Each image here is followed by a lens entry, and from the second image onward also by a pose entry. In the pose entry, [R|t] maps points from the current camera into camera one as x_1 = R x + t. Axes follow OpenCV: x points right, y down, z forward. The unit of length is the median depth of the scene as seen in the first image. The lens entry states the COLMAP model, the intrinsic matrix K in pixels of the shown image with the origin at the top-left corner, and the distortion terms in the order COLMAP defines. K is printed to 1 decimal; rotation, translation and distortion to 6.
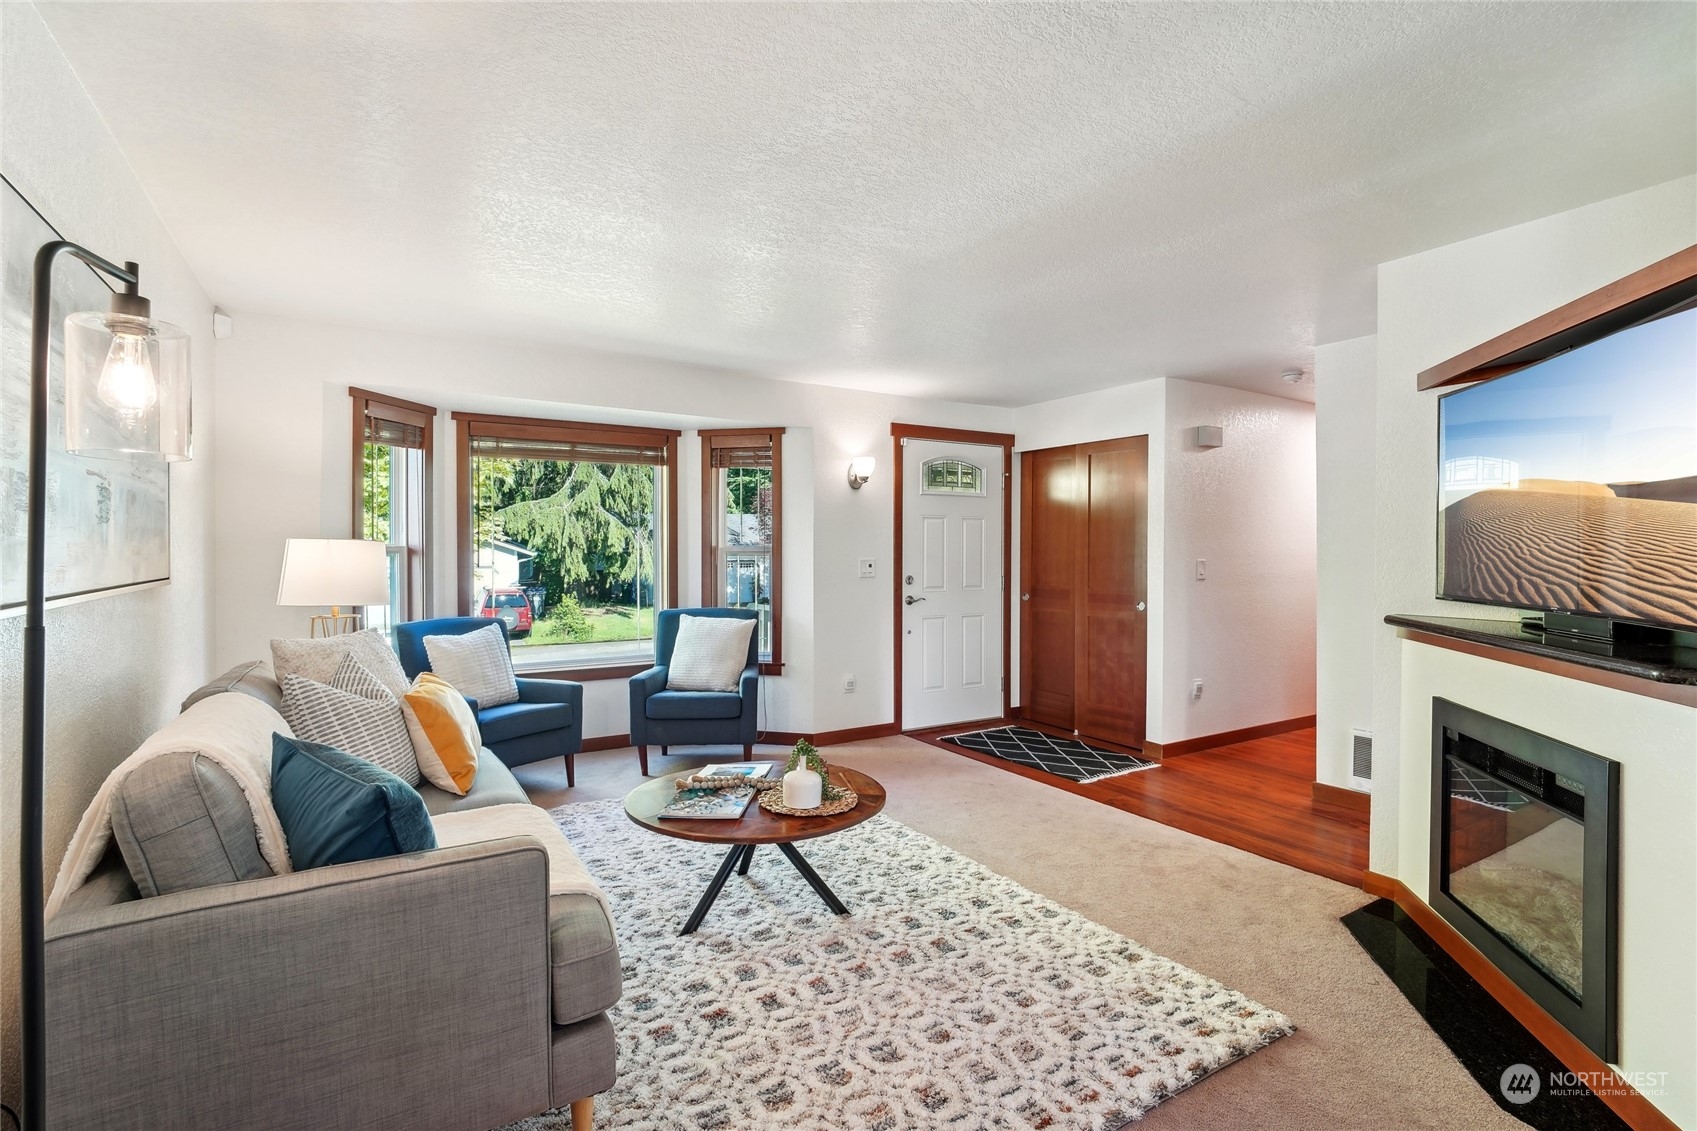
lens RADIAL K [[824.7, 0, 856.1], [0, 824.7, 554.6], [0, 0, 1]] dist [-0.005617, 0.001192]
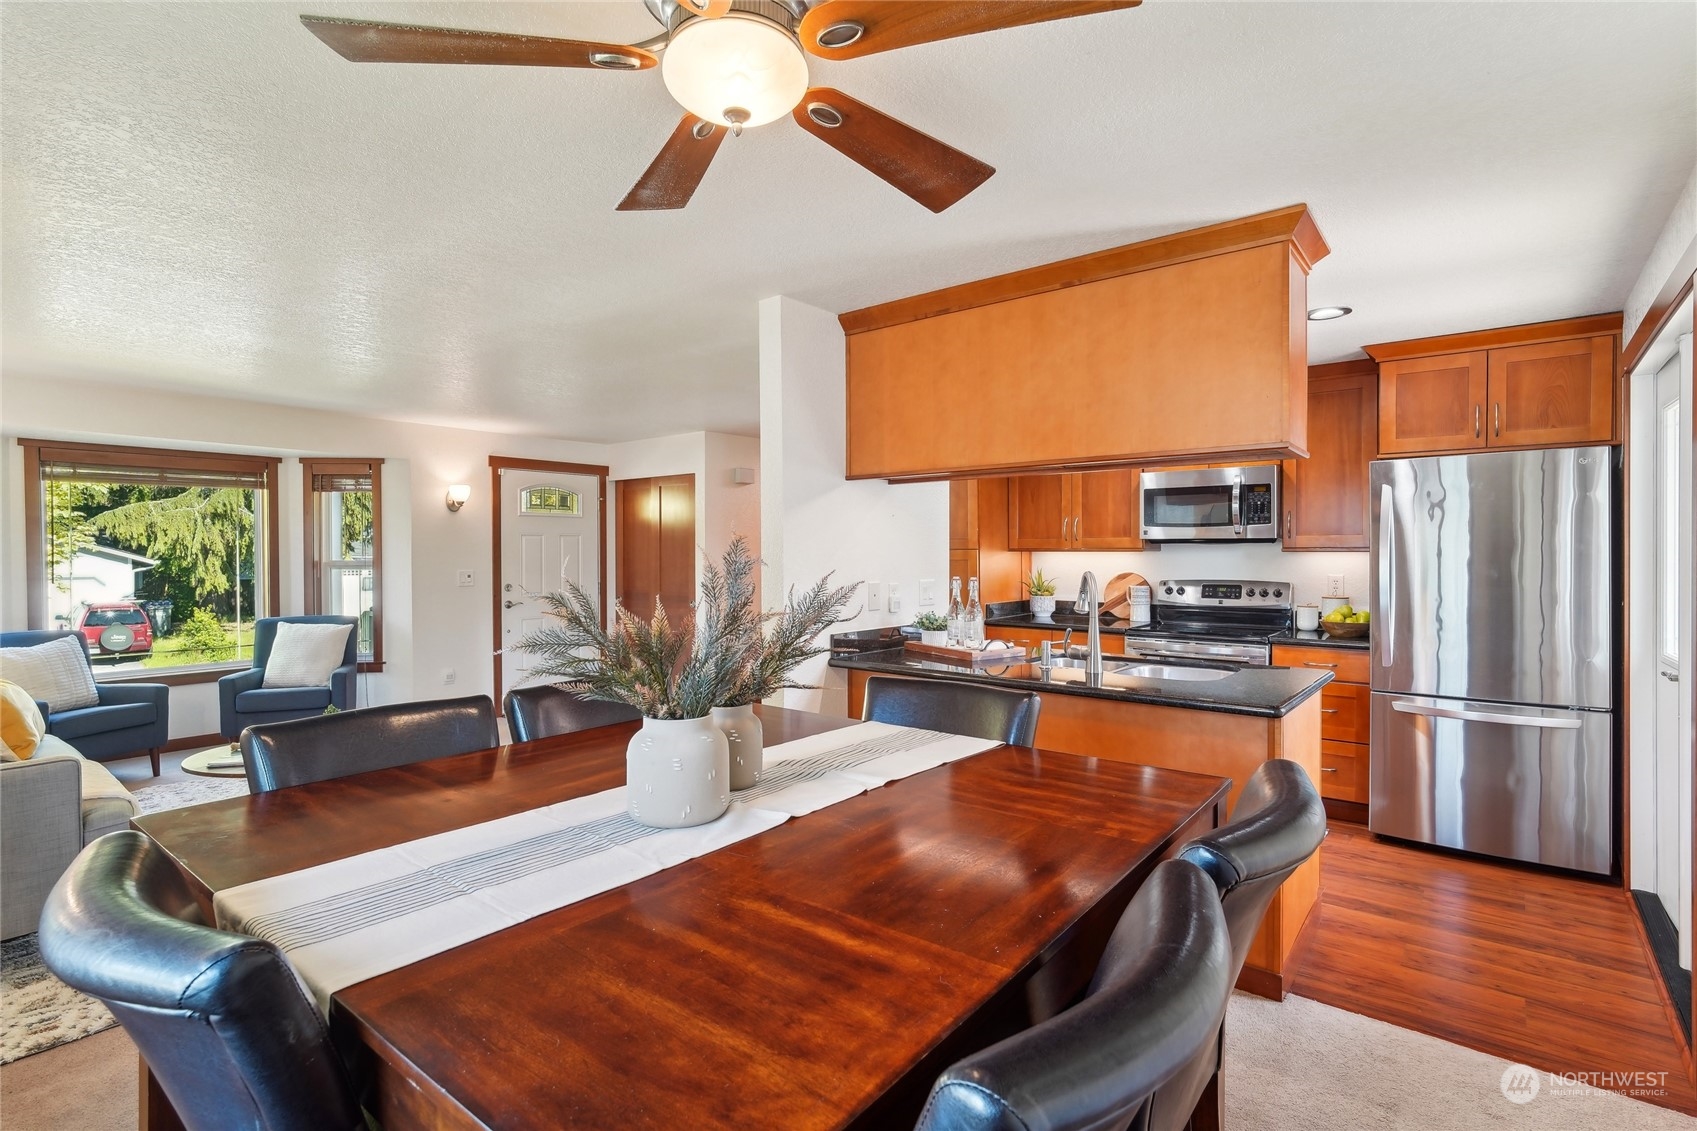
lens RADIAL K [[824.7, 0, 856.1], [0, 824.7, 554.6], [0, 0, 1]] dist [-0.005617, 0.001192]
pose [[0.947192, -0.006116, 0.320609, 0.160153], [0.007053, 0.999974, -0.001760, -0.011224], [-0.320590, 0.003928, 0.947210, -0.293718]]
